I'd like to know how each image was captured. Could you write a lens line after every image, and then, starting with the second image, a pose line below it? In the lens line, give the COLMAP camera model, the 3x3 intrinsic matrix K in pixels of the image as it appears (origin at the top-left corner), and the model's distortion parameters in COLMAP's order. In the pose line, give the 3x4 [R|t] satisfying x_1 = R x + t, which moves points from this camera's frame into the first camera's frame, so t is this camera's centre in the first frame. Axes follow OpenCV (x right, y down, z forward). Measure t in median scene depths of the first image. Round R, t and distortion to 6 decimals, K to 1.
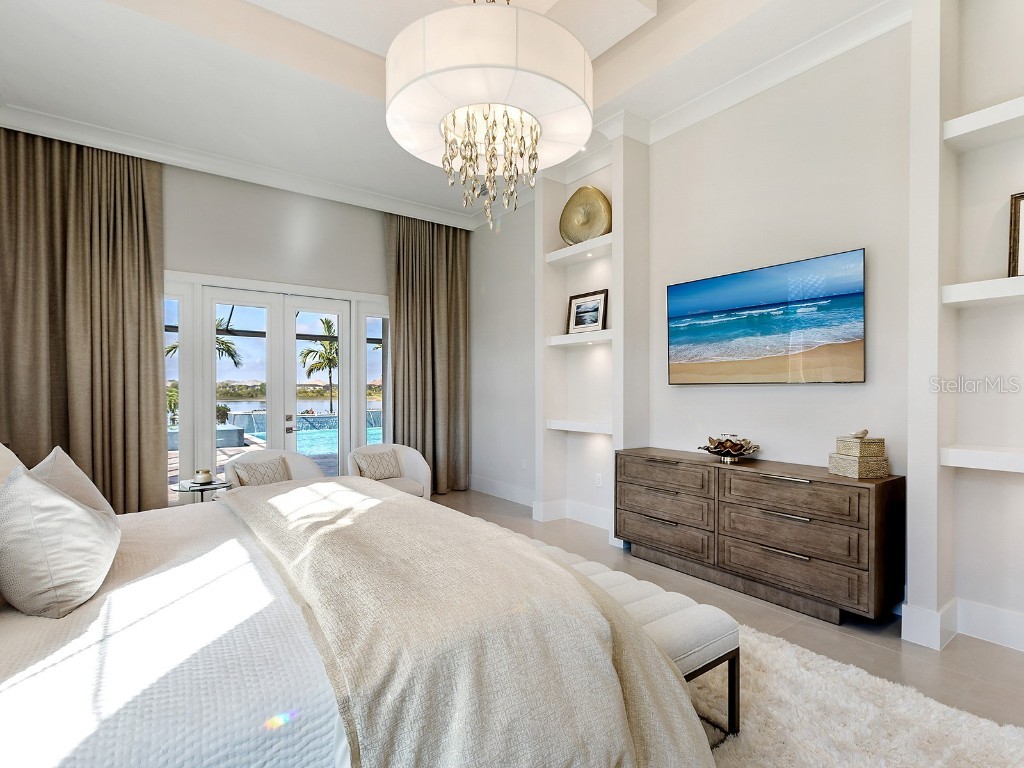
lens RADIAL K [[518.6, 0, 528.2], [0, 518.6, 392.7], [0, 0, 1]] dist [-0.000176, -0.000745]
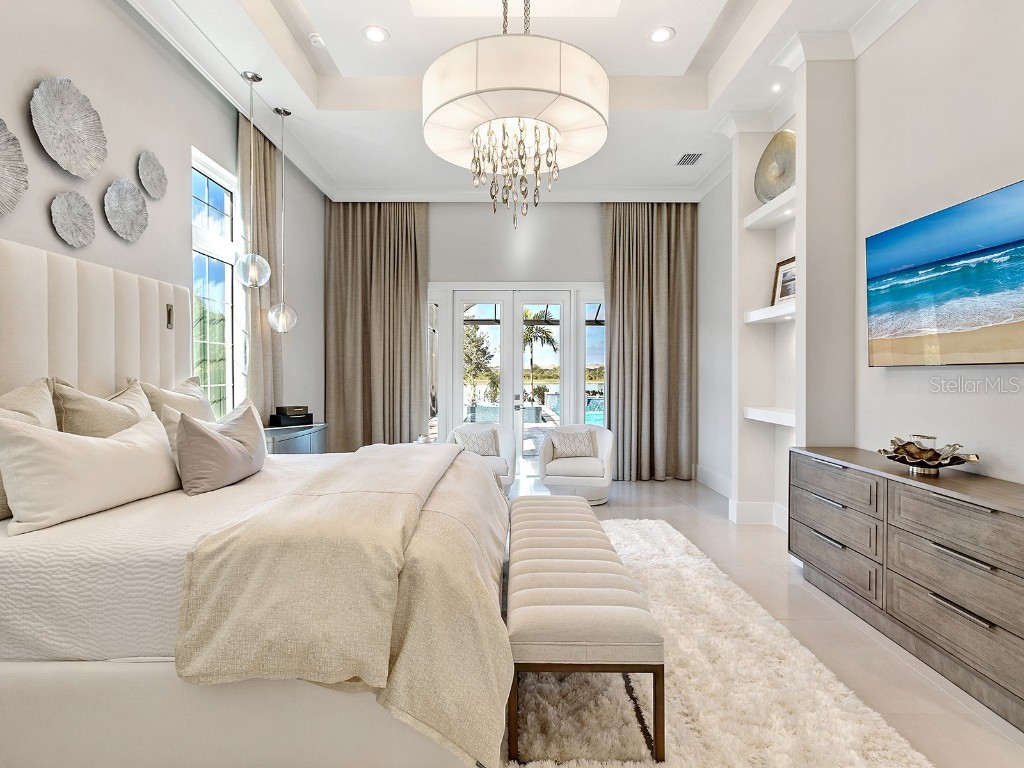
lens RADIAL K [[532.6, 0, 502.2], [0, 532.6, 371.5], [0, 0, 1]] dist [-0.001085, -0.001082]
pose [[0.789445, -0.000506, -0.613821, 0.334739], [-0.004524, 0.999968, -0.006642, -0.001034], [0.613804, 0.008021, 0.789417, 0.051149]]
